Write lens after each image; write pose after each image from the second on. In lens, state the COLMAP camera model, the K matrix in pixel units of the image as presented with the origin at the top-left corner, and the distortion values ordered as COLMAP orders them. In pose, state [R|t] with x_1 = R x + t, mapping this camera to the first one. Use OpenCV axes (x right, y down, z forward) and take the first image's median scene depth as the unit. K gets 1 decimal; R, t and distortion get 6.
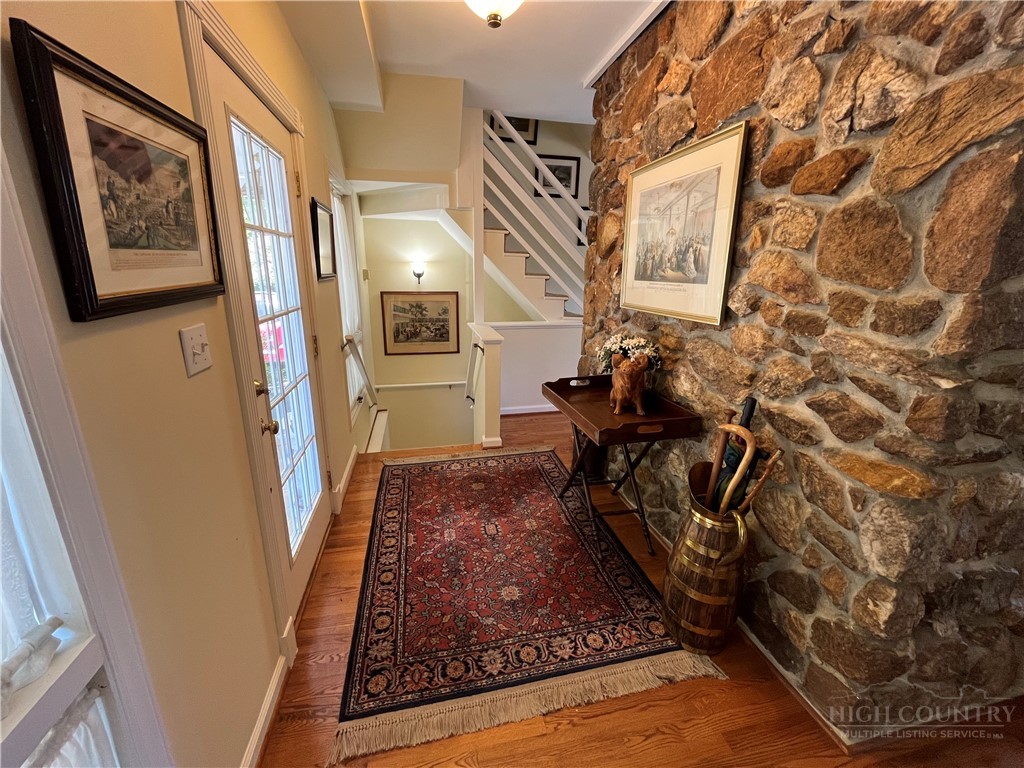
lens RADIAL K [[416.0, 0, 511.6], [0, 416.0, 381.2], [0, 0, 1]] dist [0.001898, -0.000271]
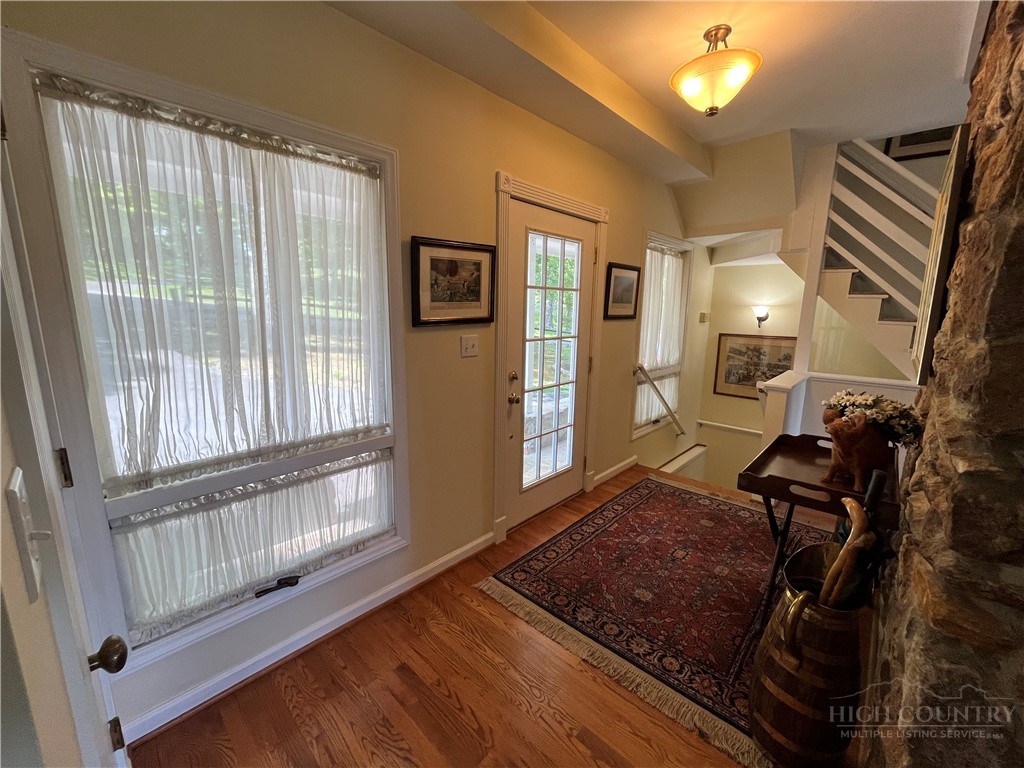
lens RADIAL K [[416.0, 0, 512.0], [0, 416.0, 380.9], [0, 0, 1]] dist [0.001898, -0.000271]
pose [[0.565895, 0.138711, -0.812725, 0.583899], [-0.221213, 0.975147, 0.012403, 0.012043], [0.794247, 0.172767, 0.582515, -0.027397]]
